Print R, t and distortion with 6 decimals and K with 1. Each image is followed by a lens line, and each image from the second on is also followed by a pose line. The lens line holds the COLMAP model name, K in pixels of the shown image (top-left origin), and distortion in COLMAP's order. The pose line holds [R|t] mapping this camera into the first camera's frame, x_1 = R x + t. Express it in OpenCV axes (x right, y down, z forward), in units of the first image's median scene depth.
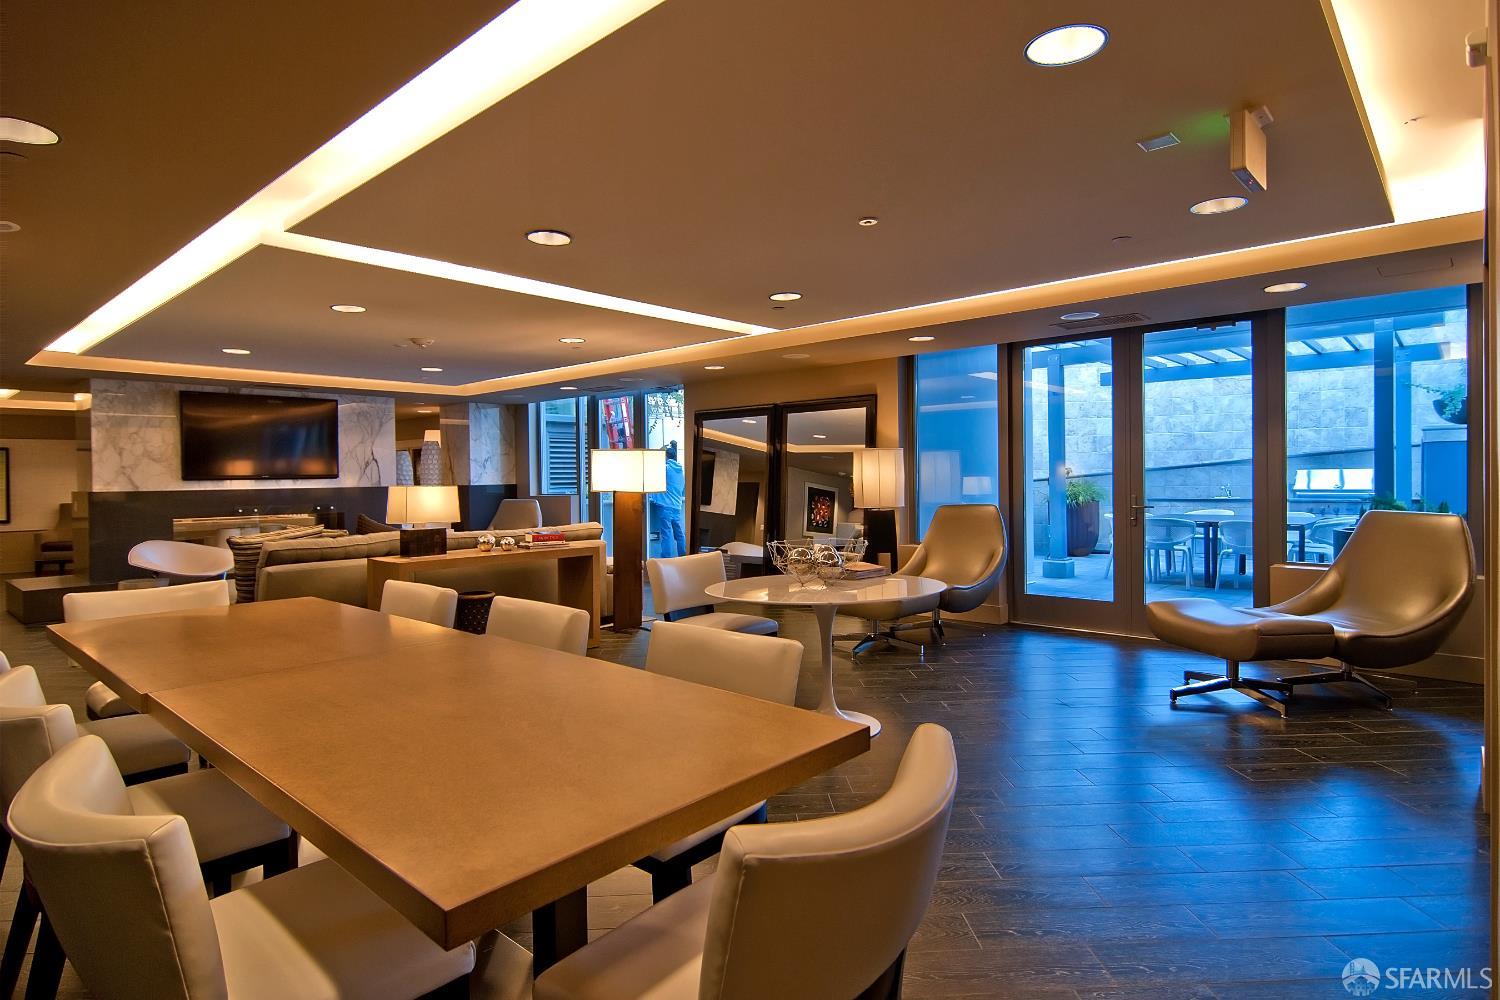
lens RADIAL K [[827.1, 0, 749.4], [0, 827.1, 492.6], [0, 0, 1]] dist [-0.000422, 0.000134]
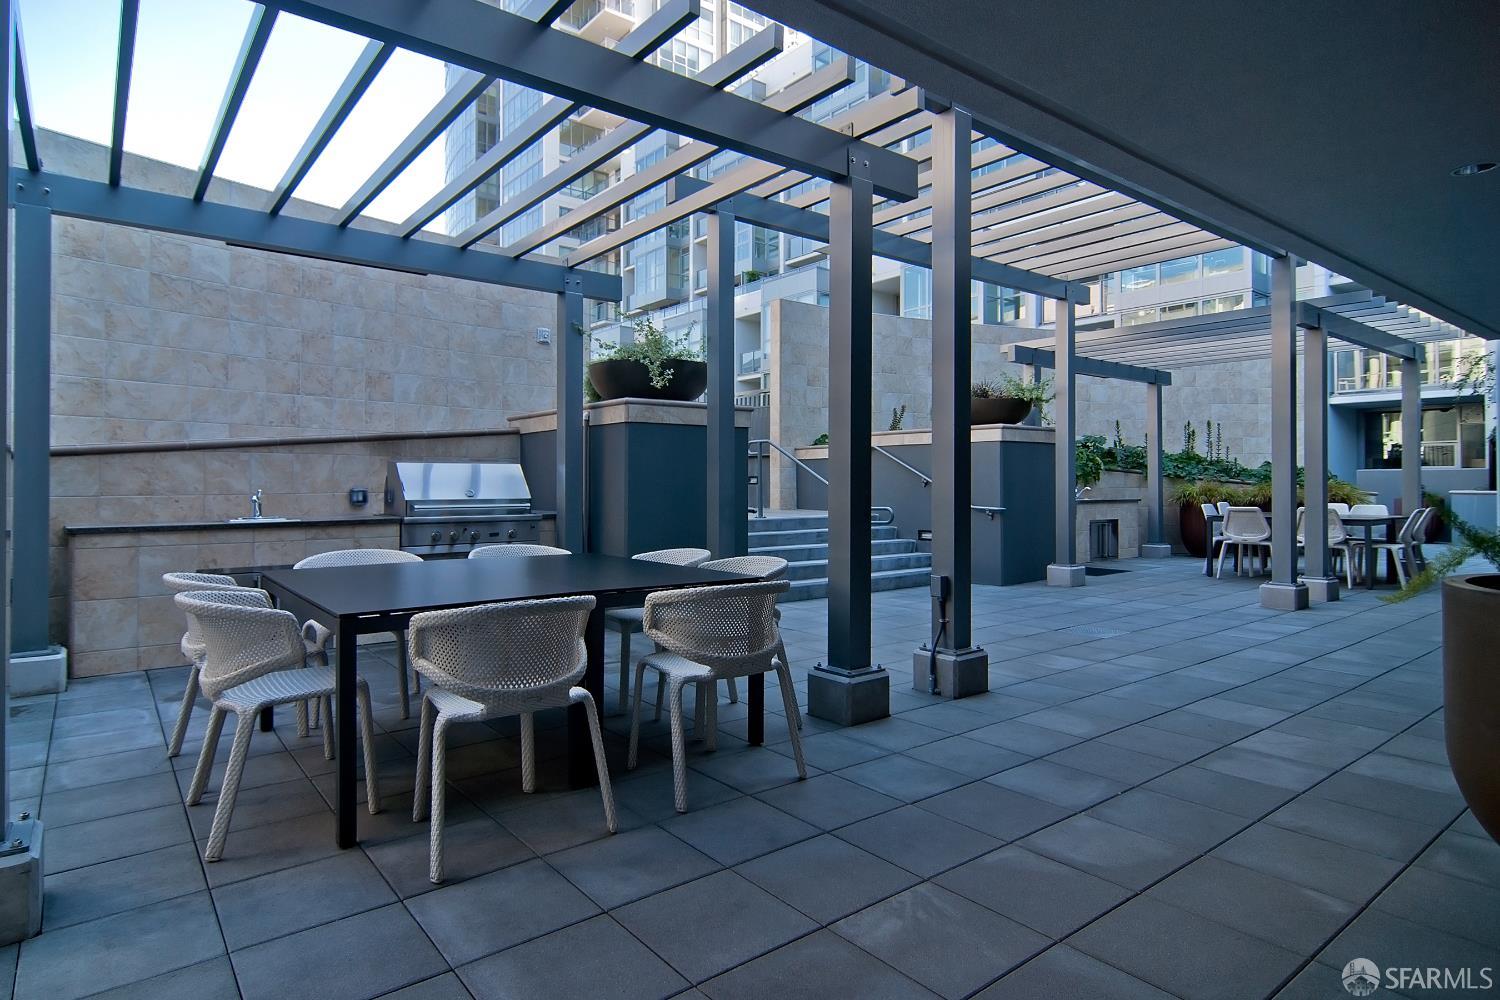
lens RADIAL K [[827.1, 0, 748.8], [0, 827.1, 492.8], [0, 0, 1]] dist [-0.000422, 0.000134]
pose [[0.199756, 0.002298, 0.979843, 0.169402], [0.015181, 0.999870, -0.005440, -0.001912], [-0.979728, 0.015962, 0.199695, 0.595539]]
